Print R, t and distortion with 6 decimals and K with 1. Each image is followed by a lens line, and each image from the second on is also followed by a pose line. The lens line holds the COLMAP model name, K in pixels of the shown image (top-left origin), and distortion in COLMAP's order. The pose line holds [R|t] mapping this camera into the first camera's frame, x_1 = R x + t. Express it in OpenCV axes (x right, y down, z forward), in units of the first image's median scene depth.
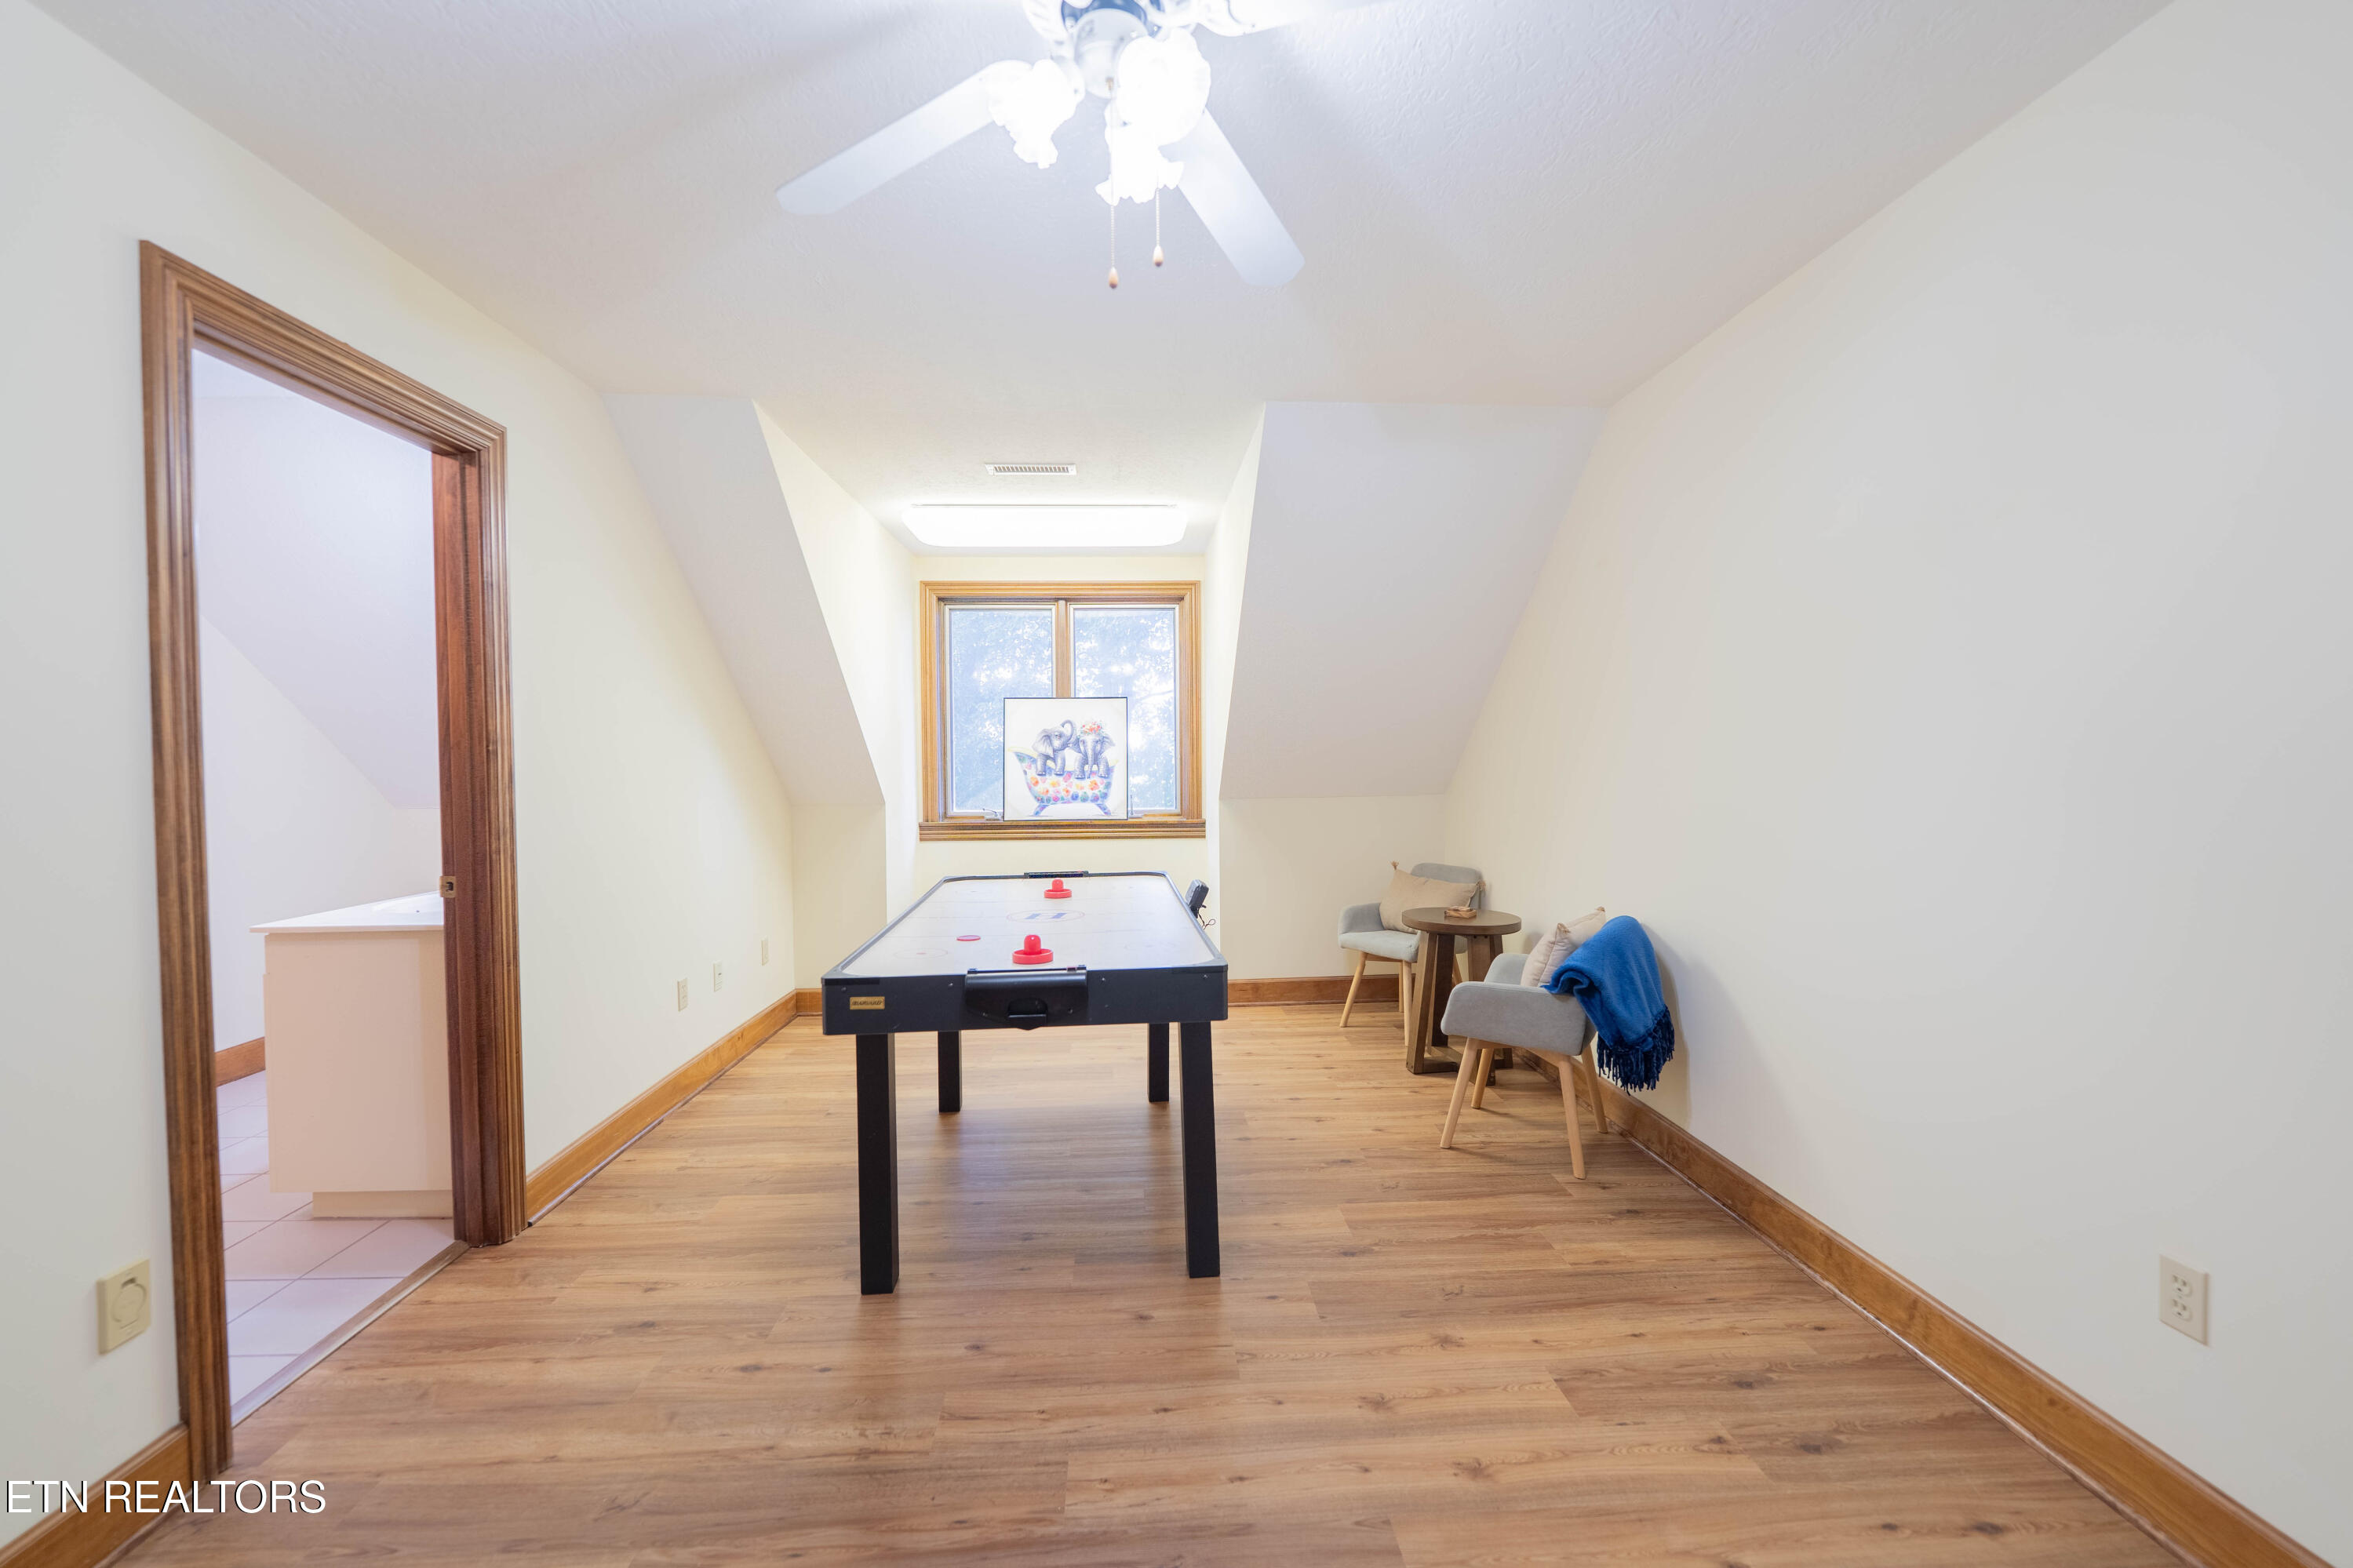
lens RADIAL K [[954.4, 0, 1168.6], [0, 954.4, 780.0], [0, 0, 1]] dist [-0.012493, 0.000475]
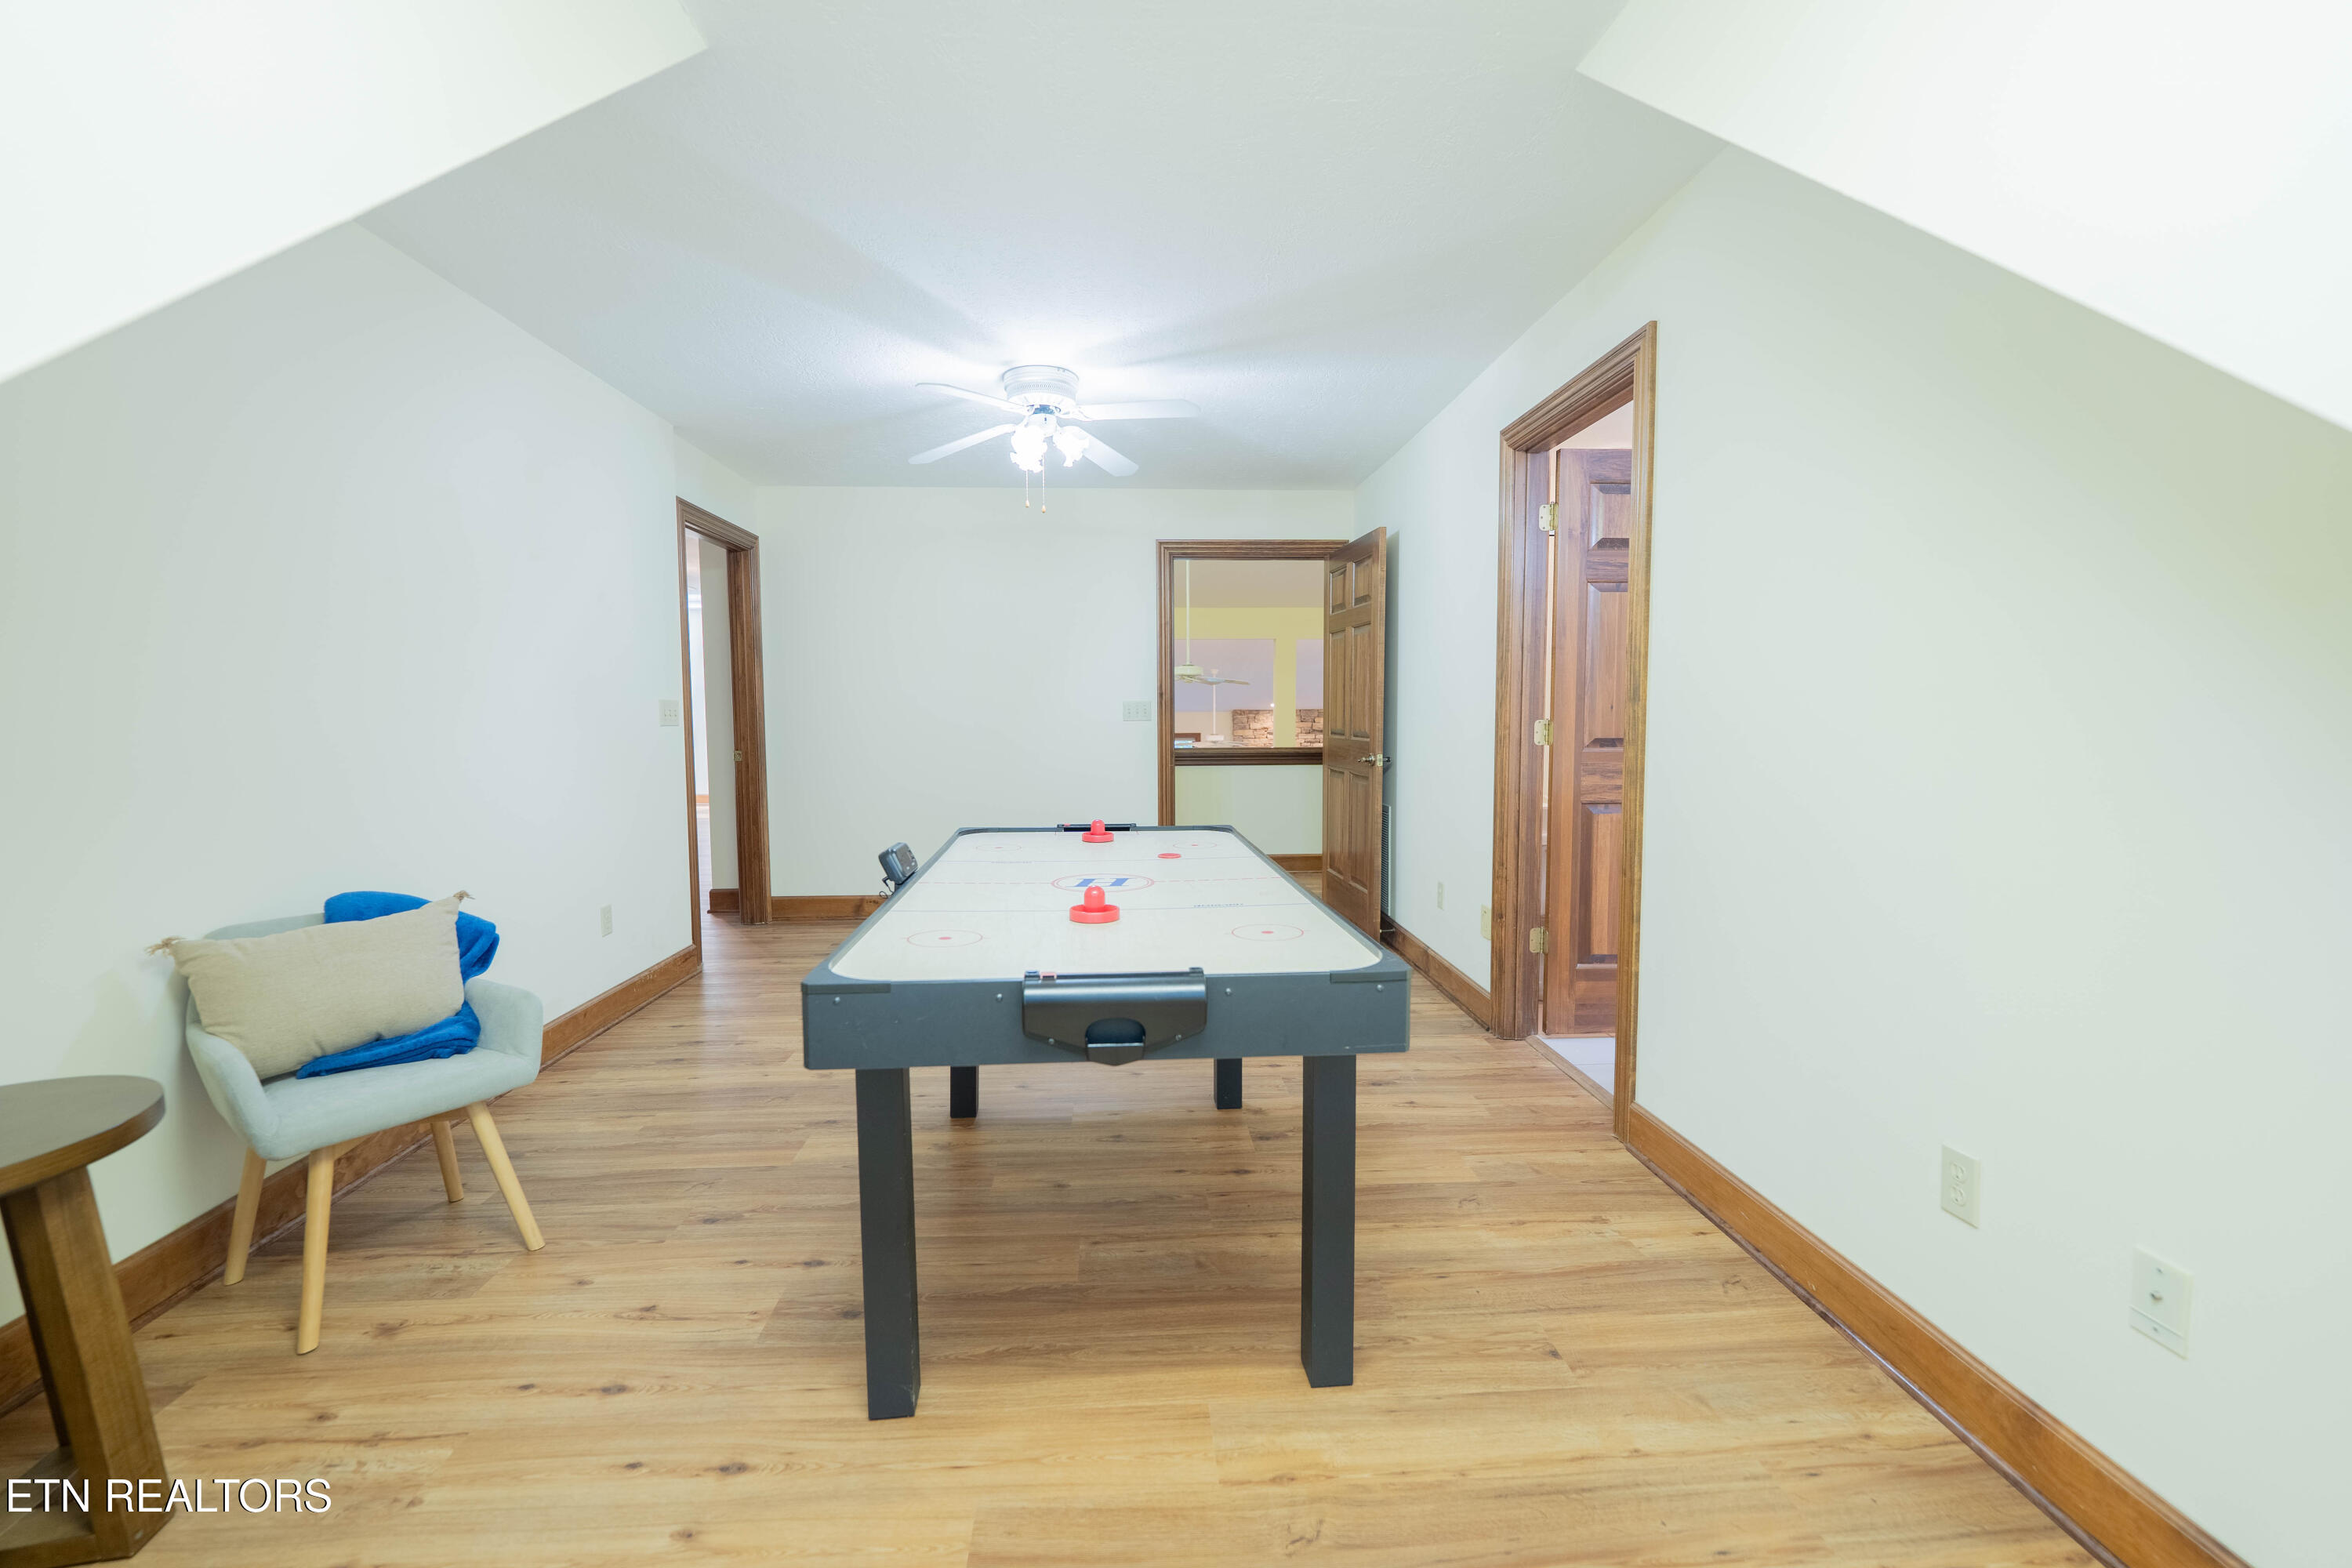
lens RADIAL K [[954.1, 0, 1168.1], [0, 954.1, 780.0], [0, 0, 1]] dist [-0.012493, 0.000475]
pose [[-0.999864, 0.015348, -0.006095, -0.197703], [0.014656, 0.994800, 0.100789, -0.016042], [0.007611, 0.100686, -0.994889, 1.940531]]
